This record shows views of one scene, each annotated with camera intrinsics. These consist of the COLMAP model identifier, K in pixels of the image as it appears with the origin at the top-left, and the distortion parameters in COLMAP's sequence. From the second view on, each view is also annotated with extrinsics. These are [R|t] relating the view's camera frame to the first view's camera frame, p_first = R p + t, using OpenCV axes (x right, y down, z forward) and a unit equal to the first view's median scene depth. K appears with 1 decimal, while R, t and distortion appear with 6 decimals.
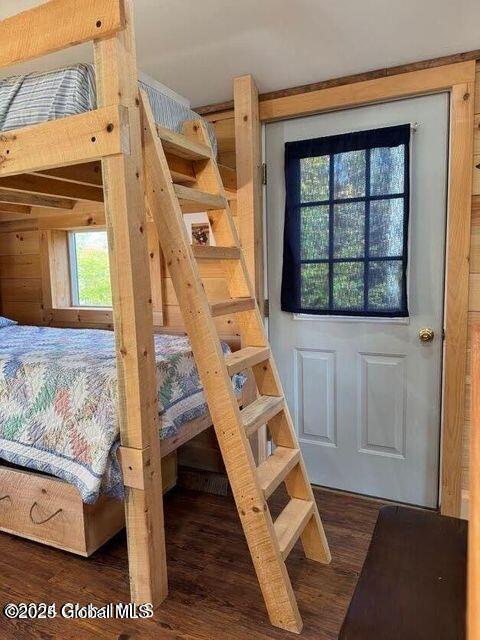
lens RADIAL K [[441.0, 0, 242.4], [0, 441.0, 325.2], [0, 0, 1]] dist [0.036480, -0.054680]
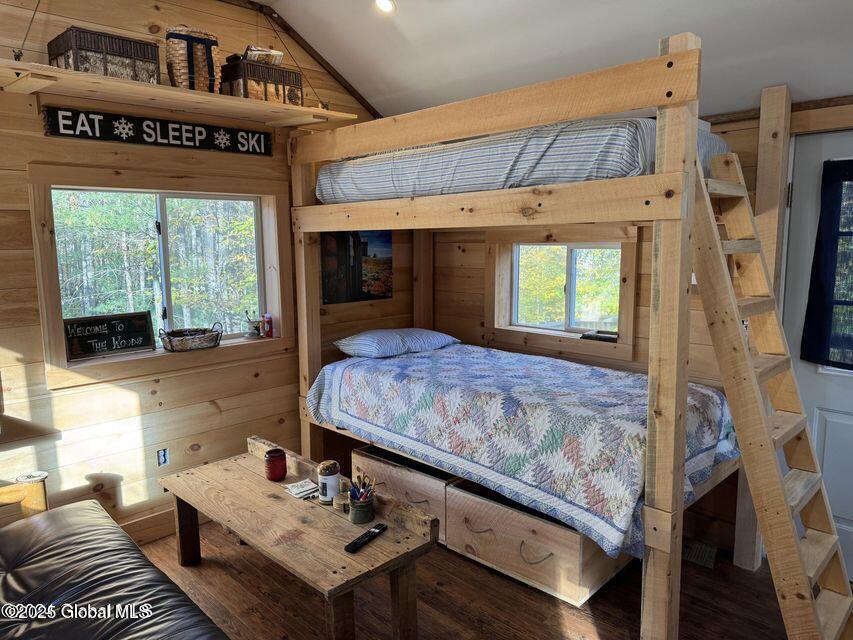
lens RADIAL K [[587.8, 0, 420.2], [0, 587.8, 321.3], [0, 0, 1]] dist [0.036480, -0.054680]
pose [[0.942436, 0.060809, -0.328810, -0.299131], [-0.055882, 0.998139, 0.024422, -0.125440], [0.329683, -0.004642, 0.944080, -0.364314]]
